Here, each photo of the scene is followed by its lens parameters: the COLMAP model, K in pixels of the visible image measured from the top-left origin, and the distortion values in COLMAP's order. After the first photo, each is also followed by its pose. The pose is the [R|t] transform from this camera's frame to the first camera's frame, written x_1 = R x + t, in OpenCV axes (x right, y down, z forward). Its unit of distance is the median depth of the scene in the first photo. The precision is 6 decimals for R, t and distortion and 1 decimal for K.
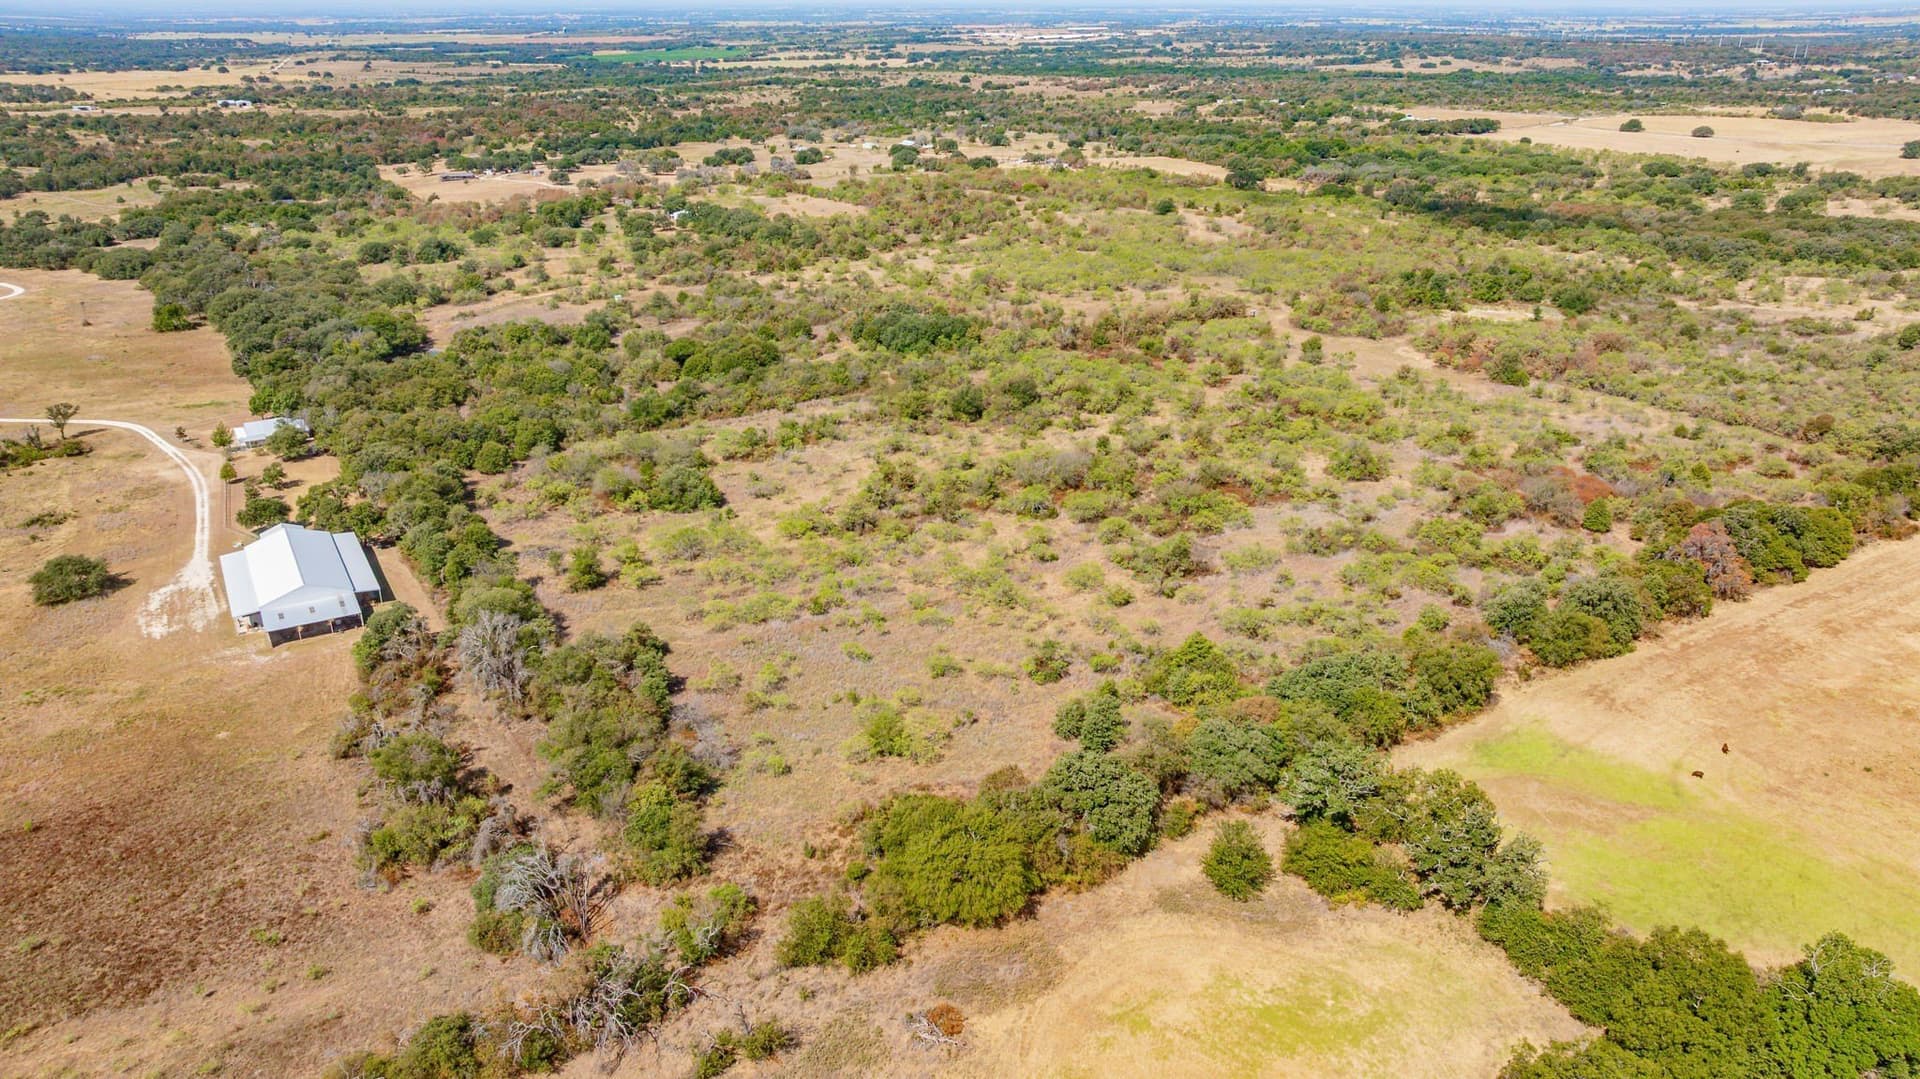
lens RADIAL K [[1372.0, 0, 973.2], [0, 1372.0, 550.6], [0, 0, 1]] dist [-0.032566, 0.028716]
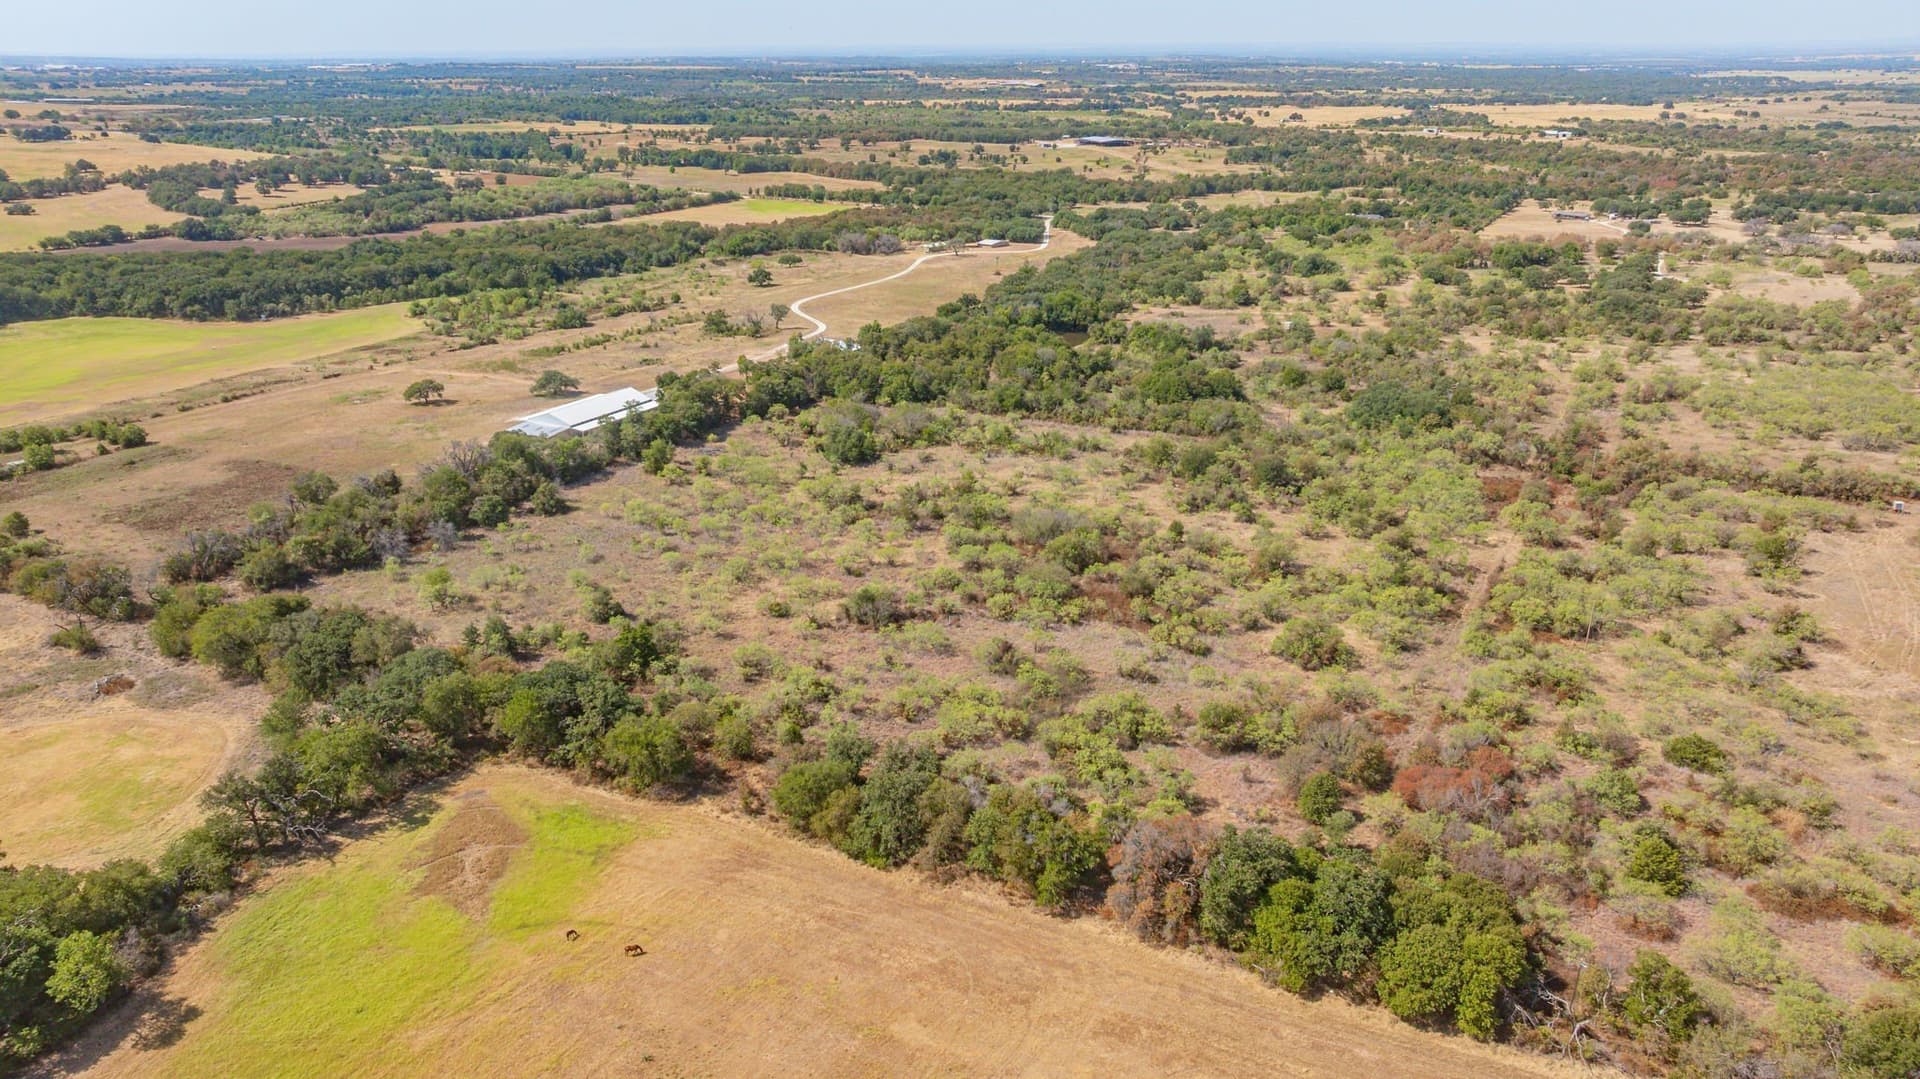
lens RADIAL K [[1372.0, 0, 950.4], [0, 1372.0, 542.5], [0, 0, 1]] dist [-0.032566, 0.028716]
pose [[0.490766, 0.299528, -0.818188, 0.682687], [-0.323985, 0.934452, 0.147758, -0.140895], [0.808816, 0.192566, 0.555640, 0.364880]]
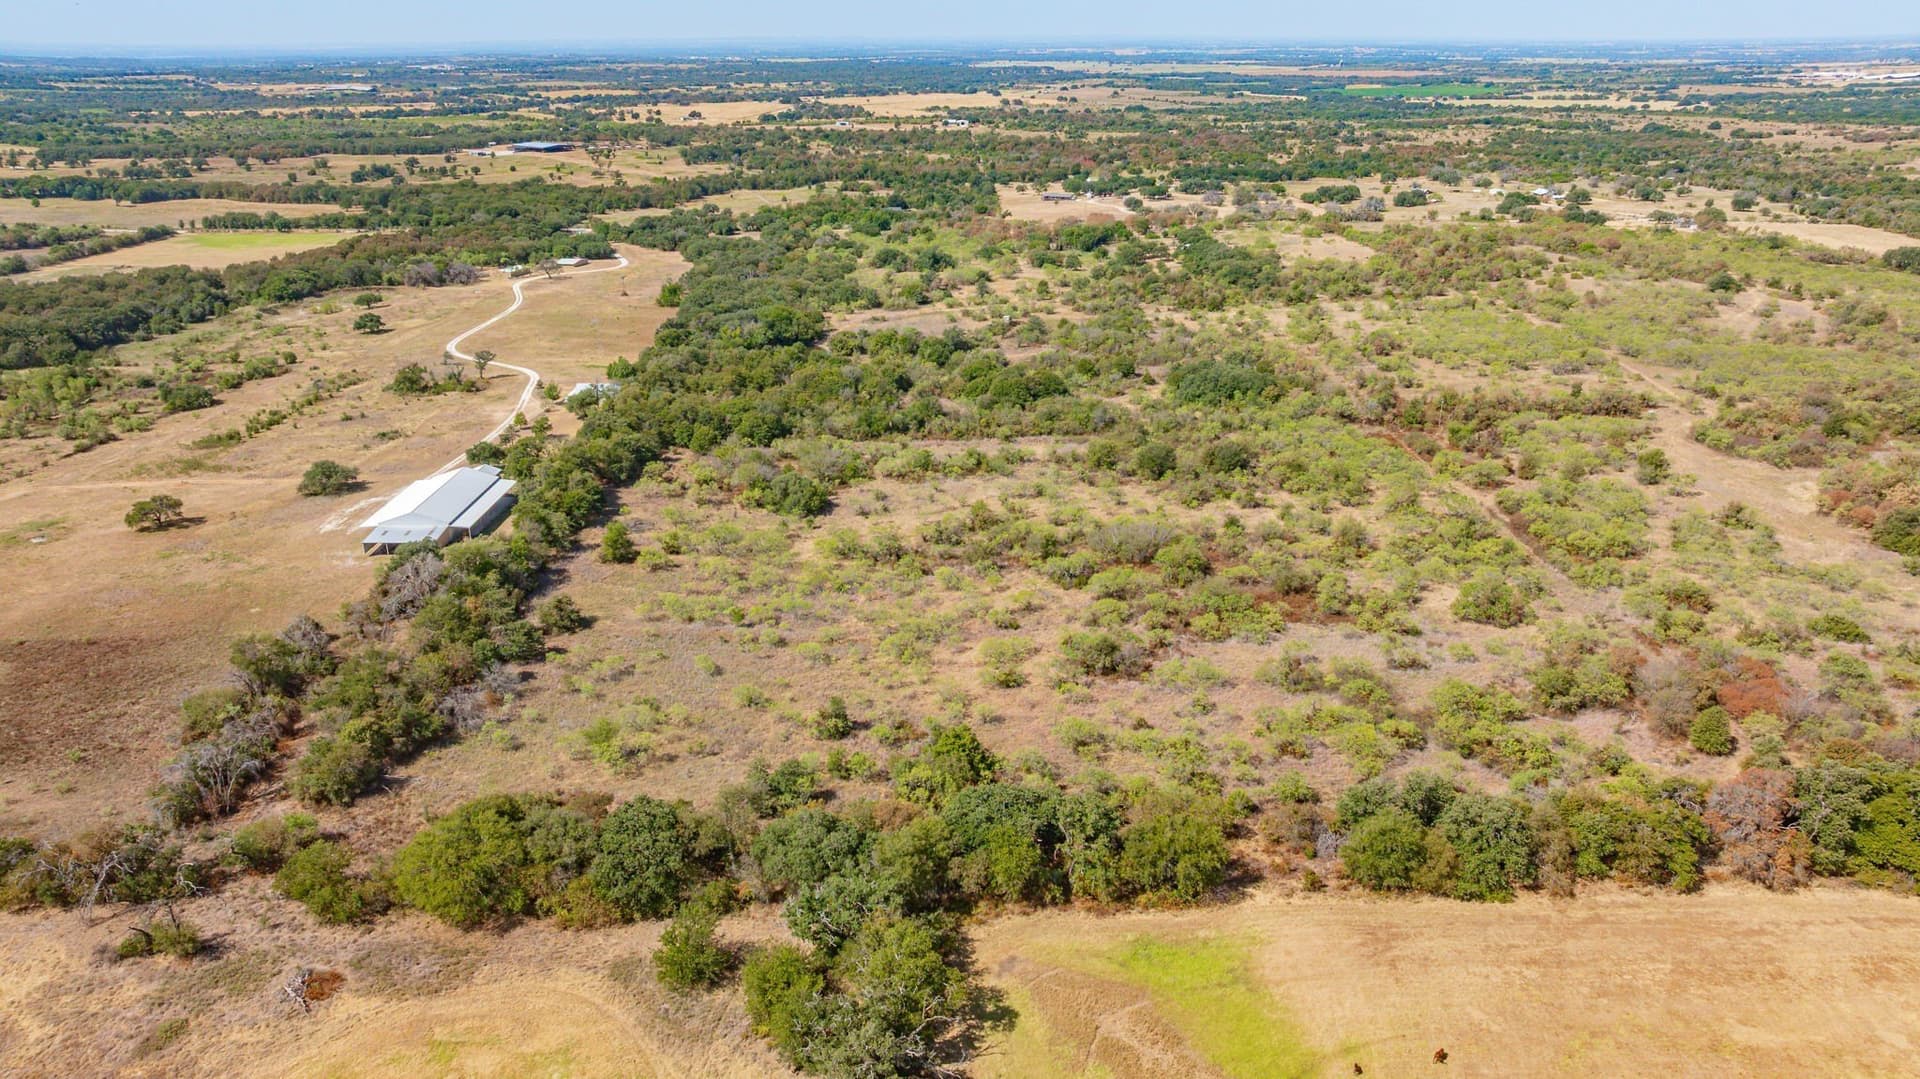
lens RADIAL K [[1372.0, 0, 965.1], [0, 1372.0, 534.5], [0, 0, 1]] dist [-0.032566, 0.028716]
pose [[0.847882, 0.179930, -0.498719, 0.364041], [-0.195857, 0.980413, 0.020737, -0.051882], [0.492682, 0.080095, 0.866515, 0.122857]]
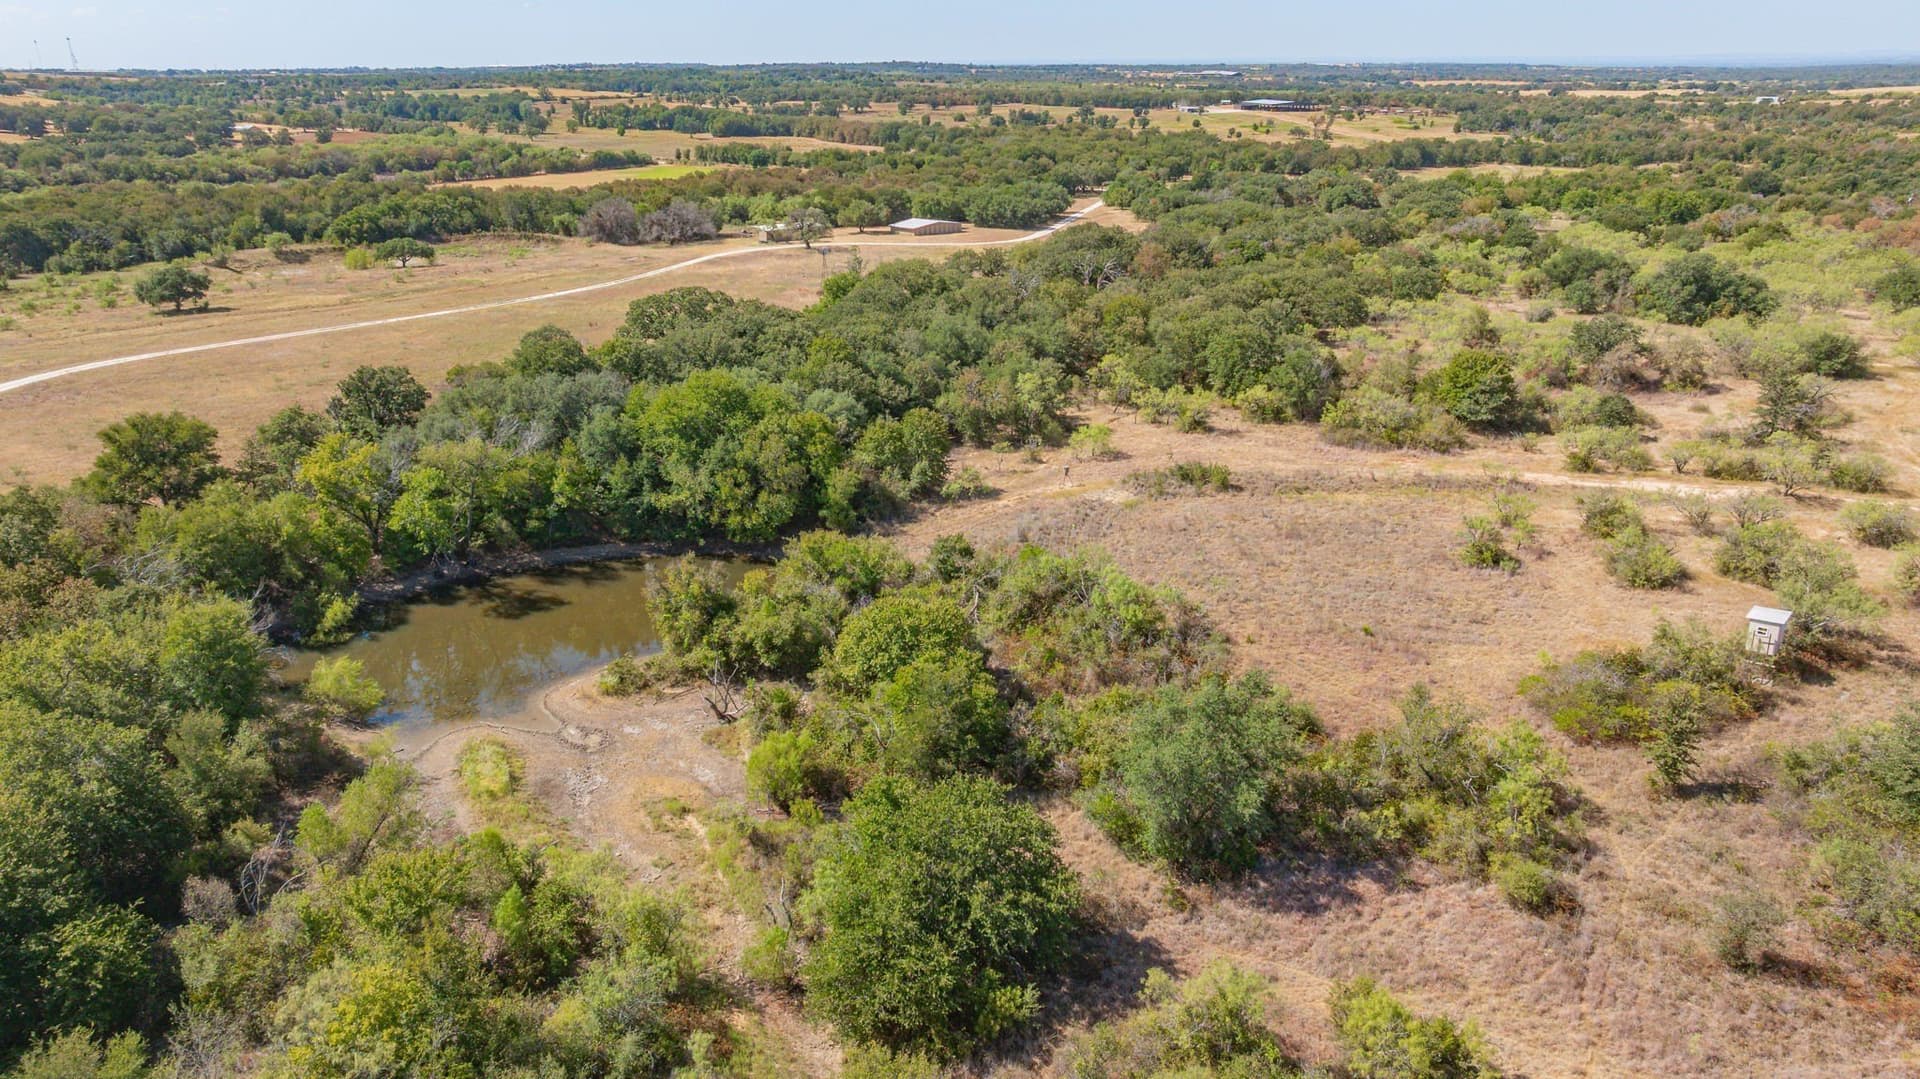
lens RADIAL K [[1372.0, 0, 972.4], [0, 1372.0, 531.2], [0, 0, 1]] dist [-0.032566, 0.028716]
pose [[0.362810, 0.303847, -0.880935, -0.208709], [-0.346491, 0.921555, 0.175156, -0.263416], [0.865051, 0.241687, 0.439630, 1.152662]]
